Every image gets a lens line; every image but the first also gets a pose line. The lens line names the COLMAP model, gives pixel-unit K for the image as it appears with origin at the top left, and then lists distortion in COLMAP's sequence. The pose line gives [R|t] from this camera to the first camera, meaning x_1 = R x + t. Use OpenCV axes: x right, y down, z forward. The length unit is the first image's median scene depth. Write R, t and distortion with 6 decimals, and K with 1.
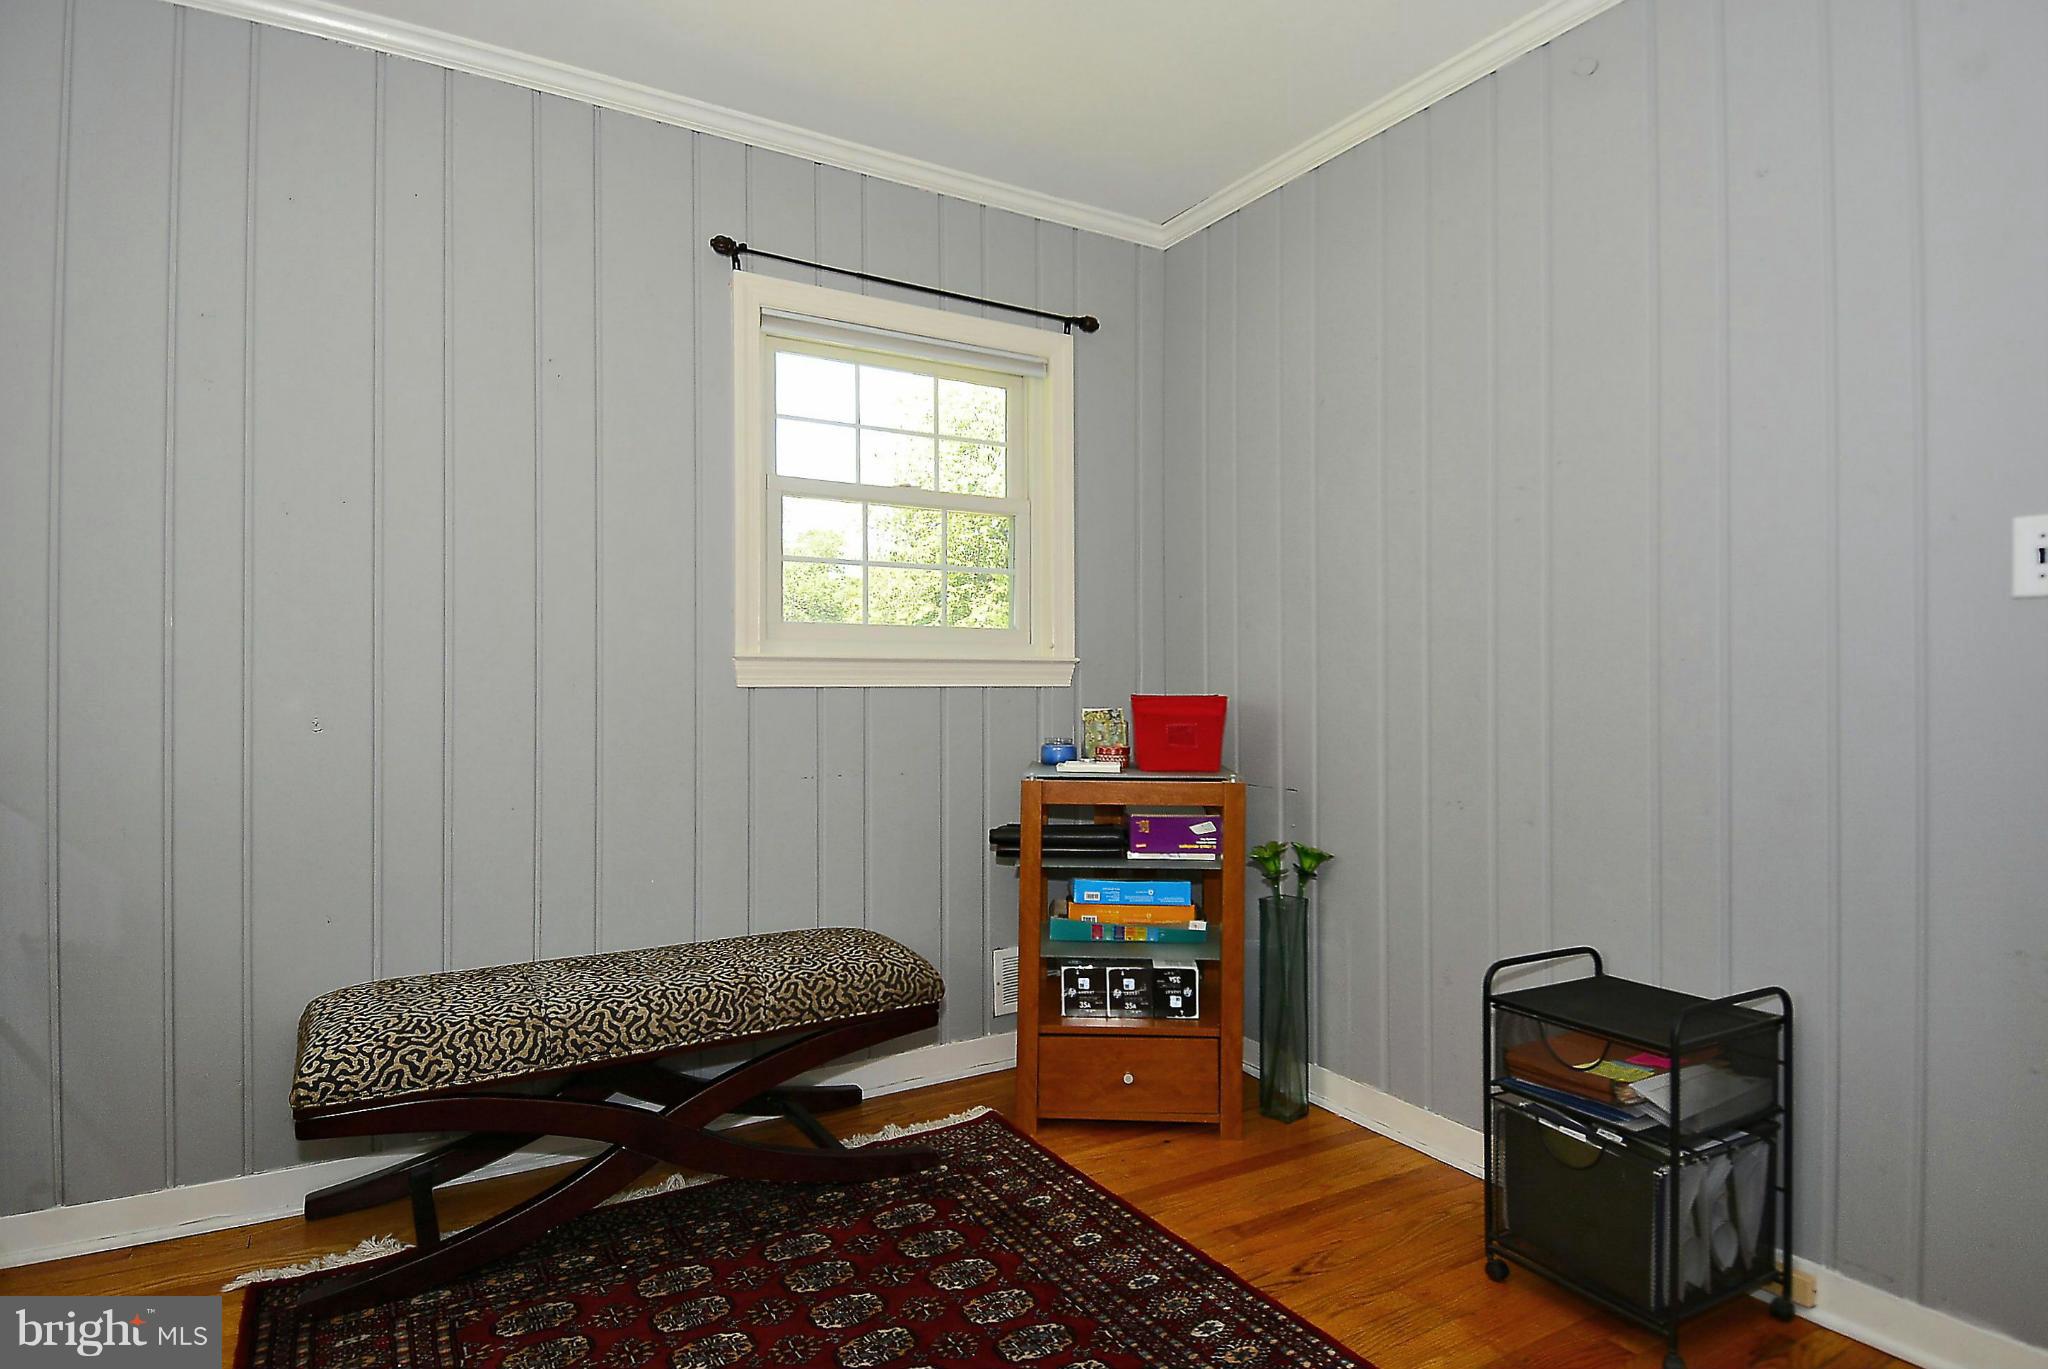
lens RADIAL K [[1064.1, 0, 1051.5], [0, 1064.1, 682.2], [0, 0, 1]] dist [0.052258, -0.042445]
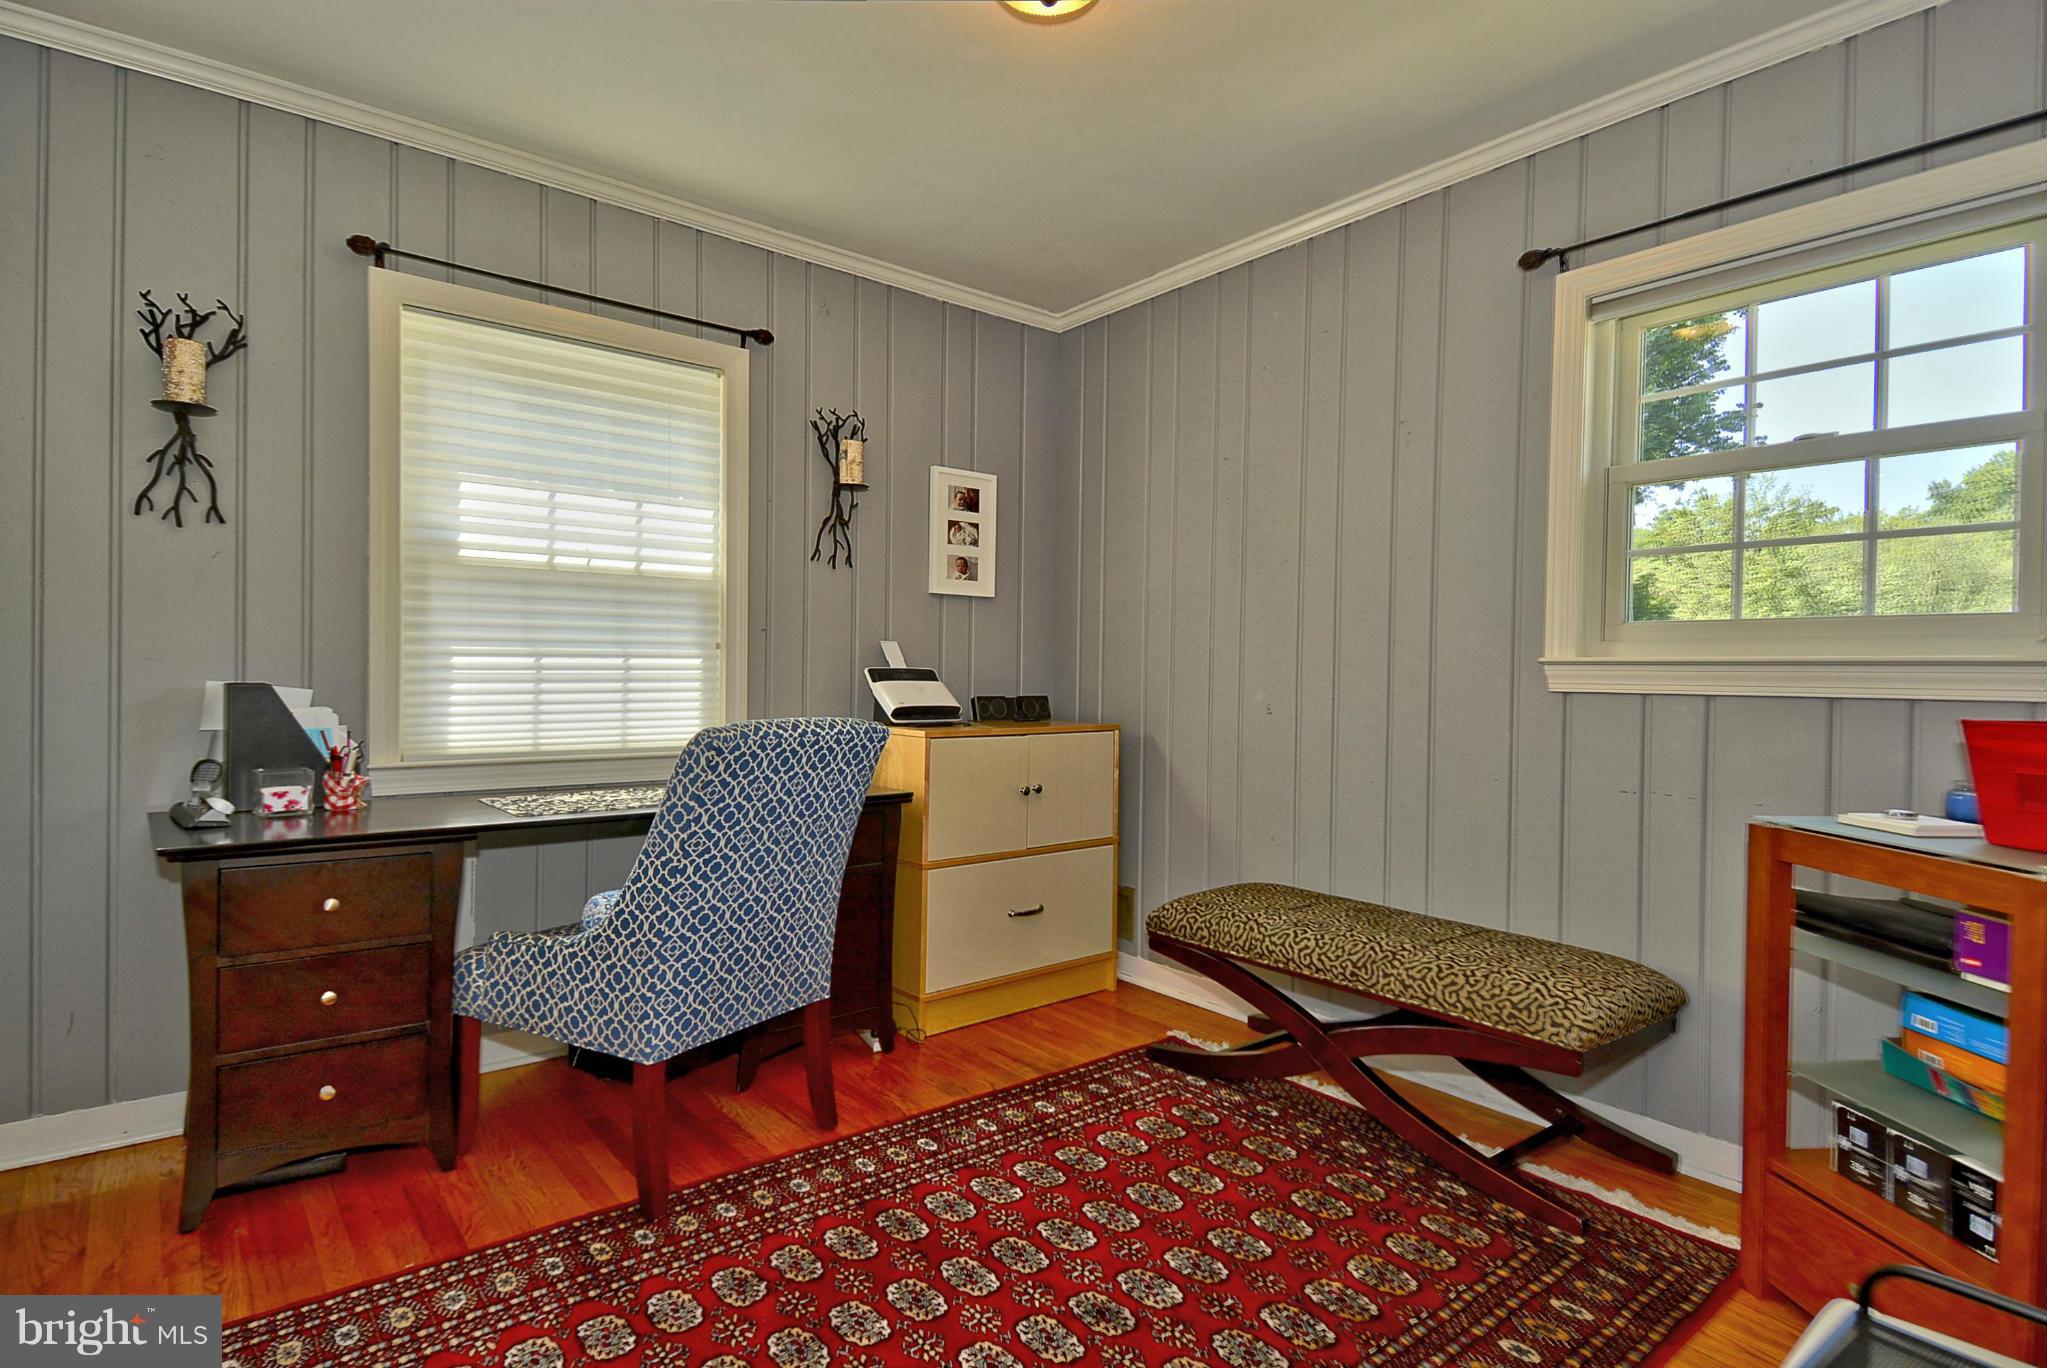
lens RADIAL K [[1063.5, 0, 1051.0], [0, 1063.5, 681.7], [0, 0, 1]] dist [0.052258, -0.042445]
pose [[0.160680, 0.009615, -0.986960, 0.660310], [-0.017153, 0.999829, 0.006948, -0.004112], [0.986858, 0.015813, 0.160817, 0.400676]]
